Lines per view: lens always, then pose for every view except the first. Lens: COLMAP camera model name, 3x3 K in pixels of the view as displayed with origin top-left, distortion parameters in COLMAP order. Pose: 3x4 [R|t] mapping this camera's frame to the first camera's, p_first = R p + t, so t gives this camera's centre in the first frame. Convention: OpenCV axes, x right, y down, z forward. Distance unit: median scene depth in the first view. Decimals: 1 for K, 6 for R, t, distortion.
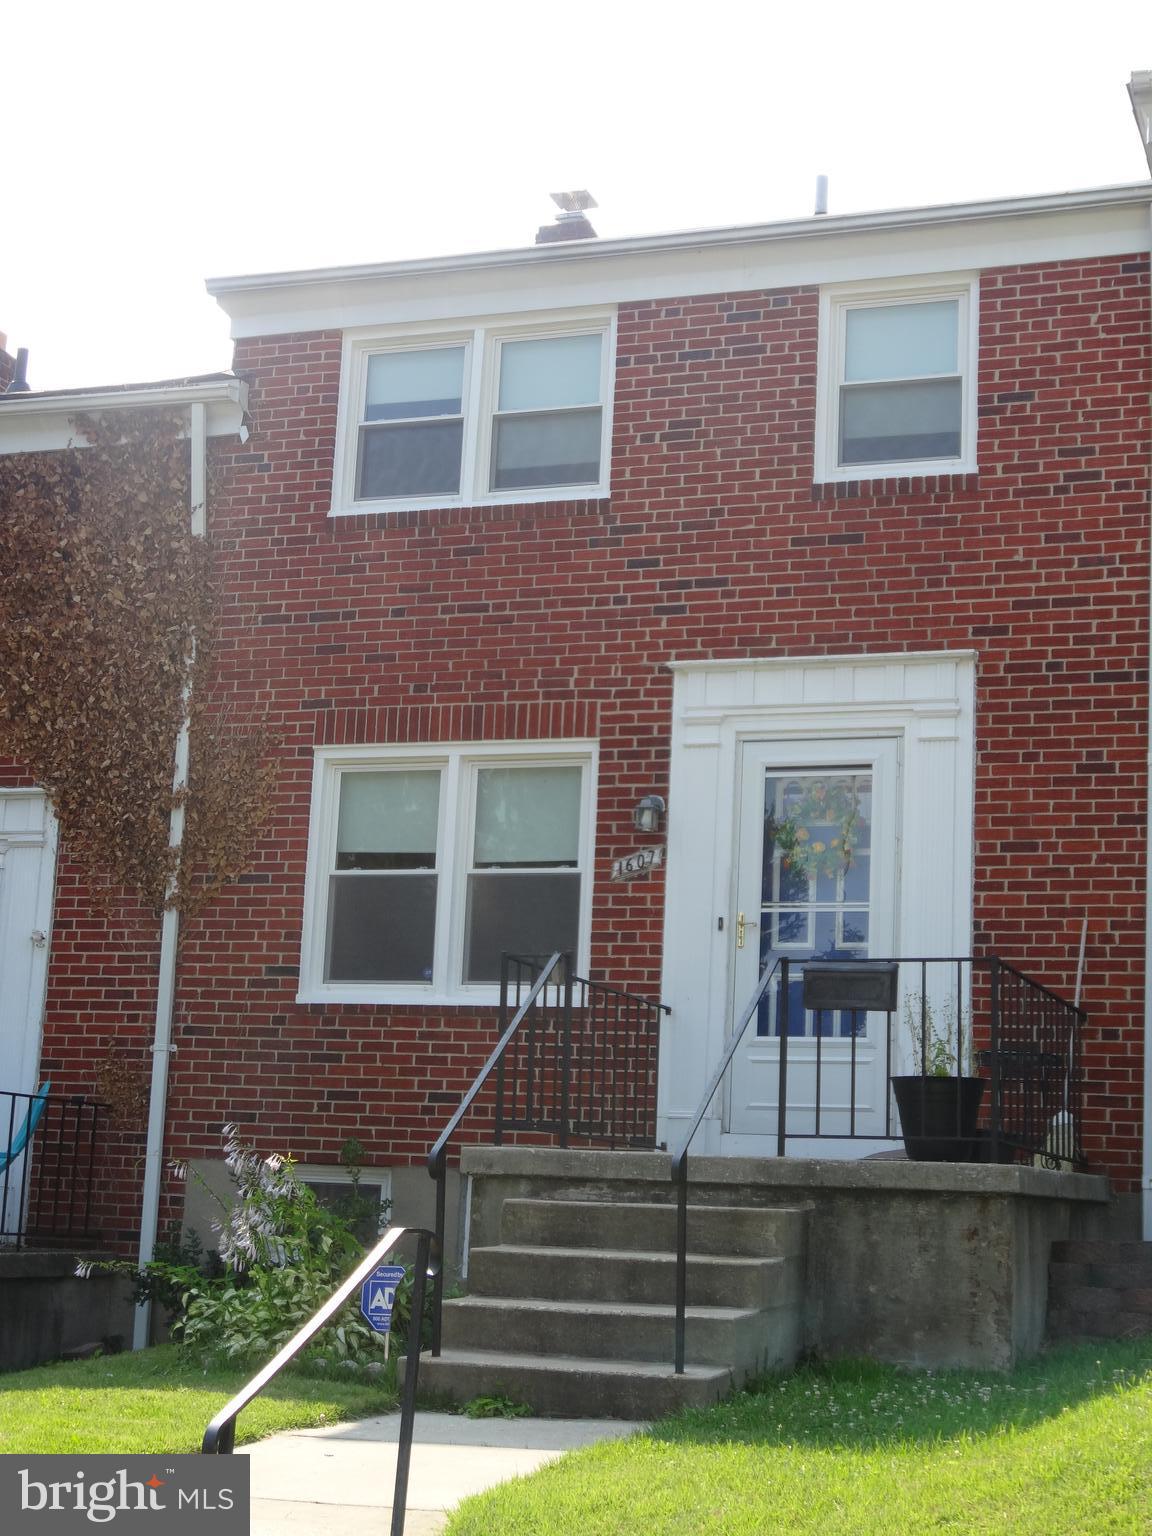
lens RADIAL K [[2371.6, 0, 577.1], [0, 2371.6, 766.9], [0, 0, 1]] dist [0.037538, 0.000000]
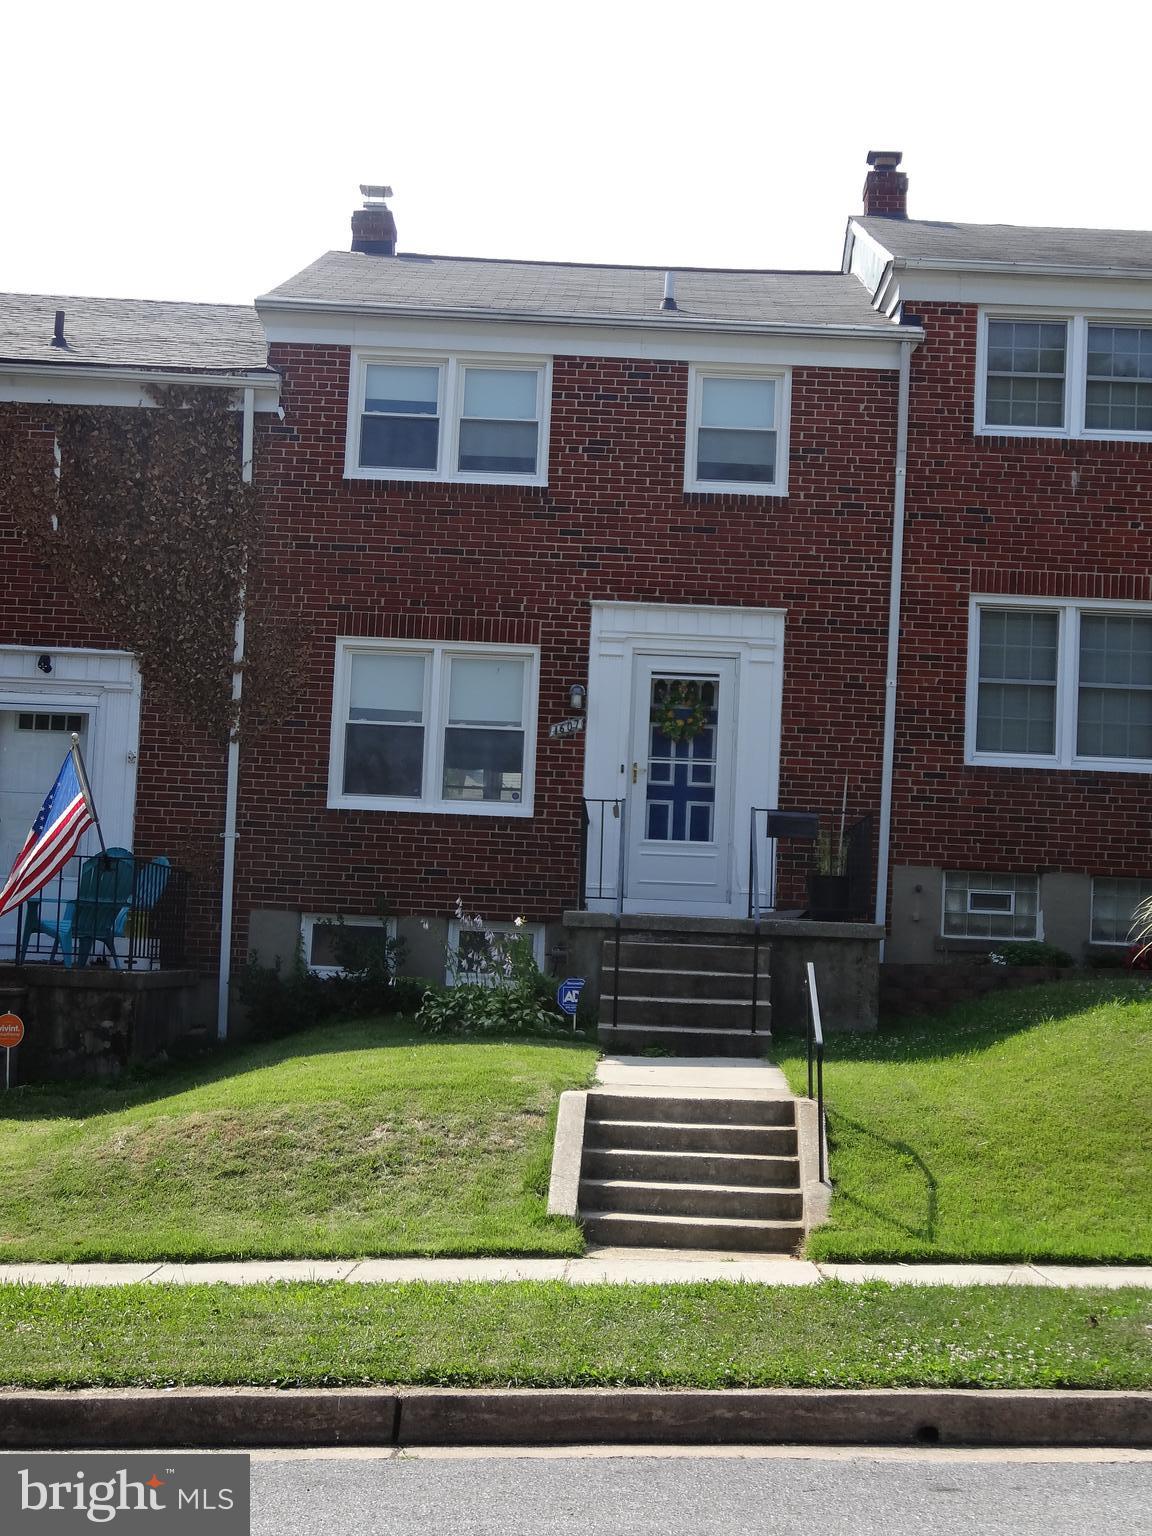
lens RADIAL K [[2371.6, 0, 575.4], [0, 2371.6, 767.9], [0, 0, 1]] dist [0.037538, 0.000000]
pose [[0.942834, 0.025769, 0.332265, -0.480644], [-0.065261, 0.991979, 0.108251, -0.101466], [-0.326811, -0.123746, 0.936953, -0.471666]]
